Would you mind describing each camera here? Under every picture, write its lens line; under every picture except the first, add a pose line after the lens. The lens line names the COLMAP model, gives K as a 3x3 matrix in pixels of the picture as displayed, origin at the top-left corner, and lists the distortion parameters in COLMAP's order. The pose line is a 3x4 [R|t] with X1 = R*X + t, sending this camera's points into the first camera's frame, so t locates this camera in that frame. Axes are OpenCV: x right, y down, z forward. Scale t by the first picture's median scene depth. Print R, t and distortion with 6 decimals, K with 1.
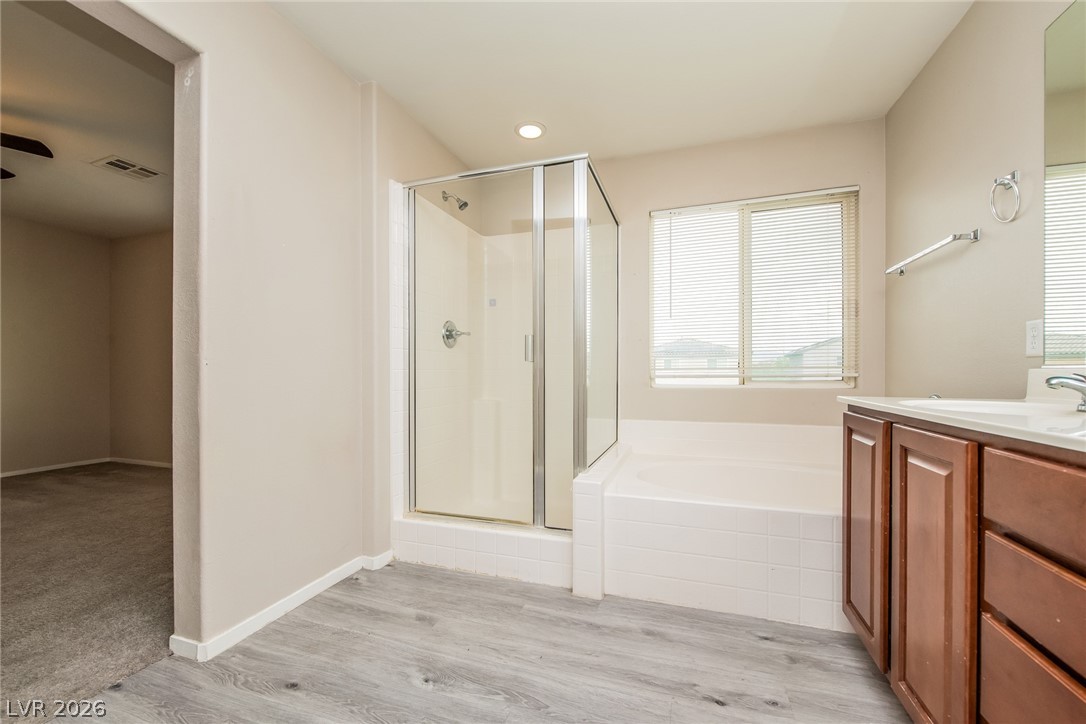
lens RADIAL K [[425.5, 0, 542.6], [0, 425.5, 373.4], [0, 0, 1]] dist [-0.001584, -0.005653]
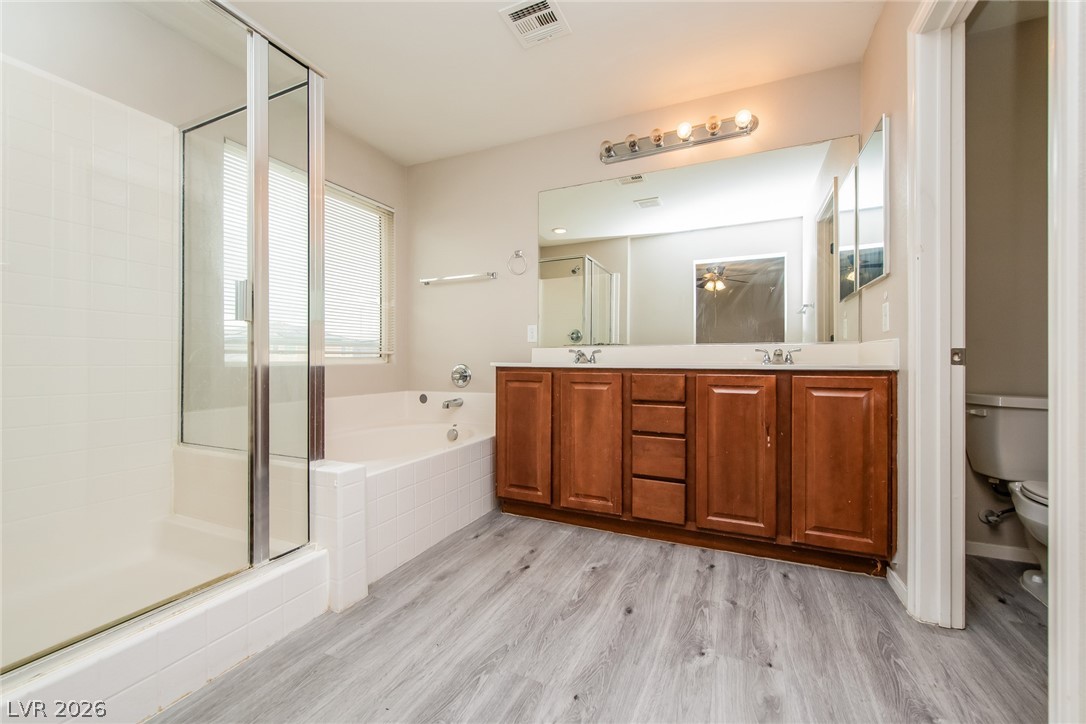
lens RADIAL K [[431.0, 0, 545.1], [0, 431.0, 361.3], [0, 0, 1]] dist [-0.001858, -0.005498]
pose [[0.096377, -0.003597, 0.995338, -0.824216], [-0.000706, 0.999993, 0.003682, 0.038706], [-0.995345, -0.001057, 0.096373, 0.606951]]
